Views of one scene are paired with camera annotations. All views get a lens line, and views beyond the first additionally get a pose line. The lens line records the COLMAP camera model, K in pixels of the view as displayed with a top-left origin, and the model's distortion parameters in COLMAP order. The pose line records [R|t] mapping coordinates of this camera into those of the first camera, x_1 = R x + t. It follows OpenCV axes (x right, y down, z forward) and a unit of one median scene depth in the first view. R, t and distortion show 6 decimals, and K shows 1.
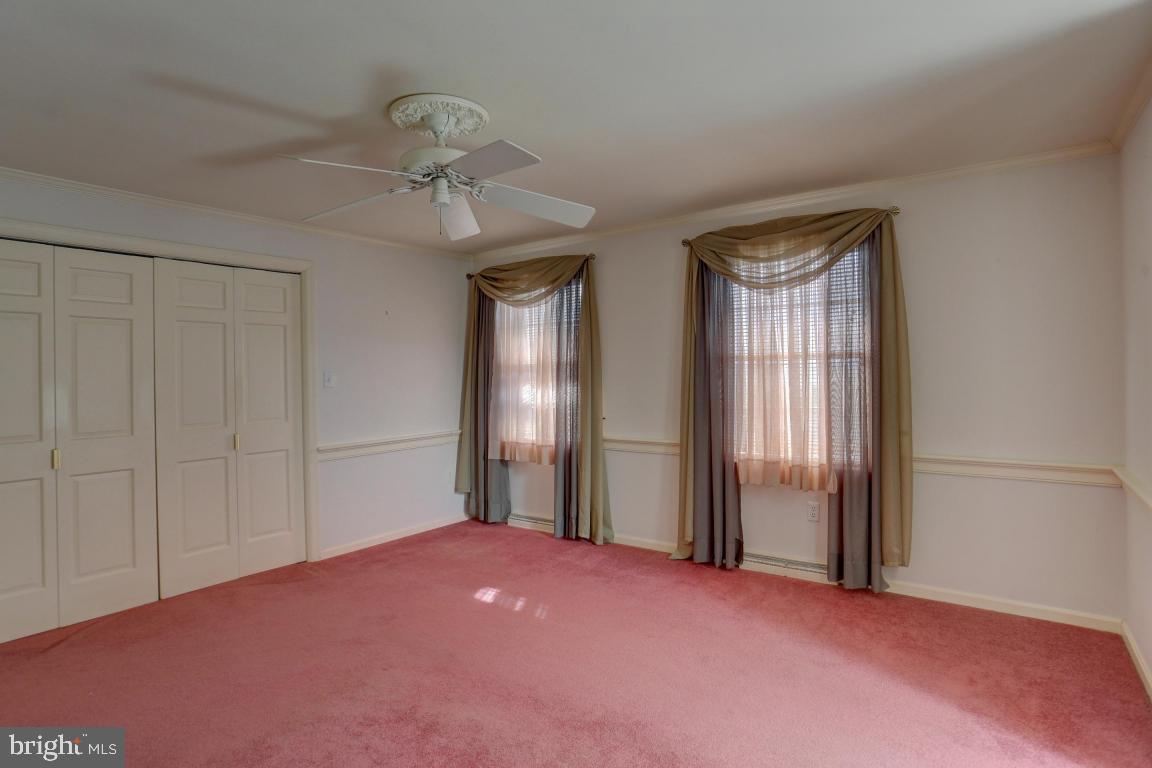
lens RADIAL K [[591.9, 0, 580.8], [0, 591.9, 380.1], [0, 0, 1]] dist [-0.097678, 0.051891]
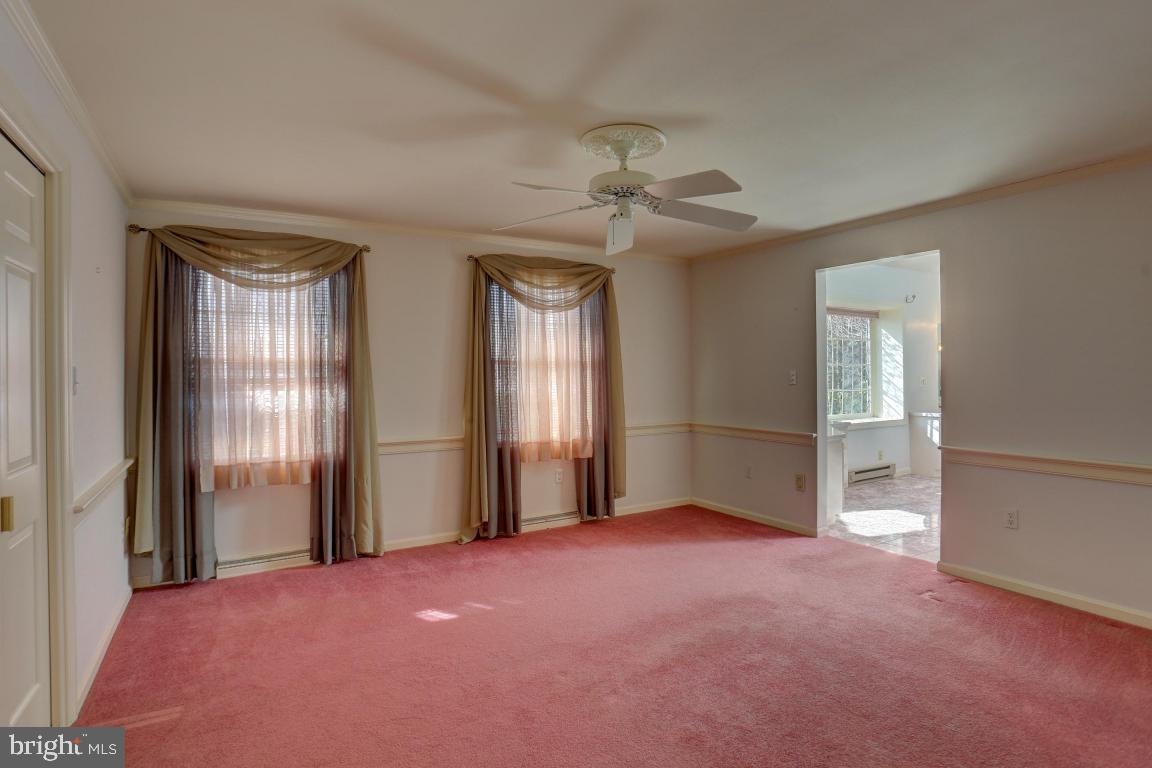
lens RADIAL K [[591.9, 0, 580.8], [0, 591.9, 380.1], [0, 0, 1]] dist [-0.097678, 0.051891]
pose [[0.379779, 0.001392, 0.925076, -0.788744], [0.017359, 0.999812, -0.008631, 0.013180], [-0.924914, 0.019337, 0.379684, 0.385740]]
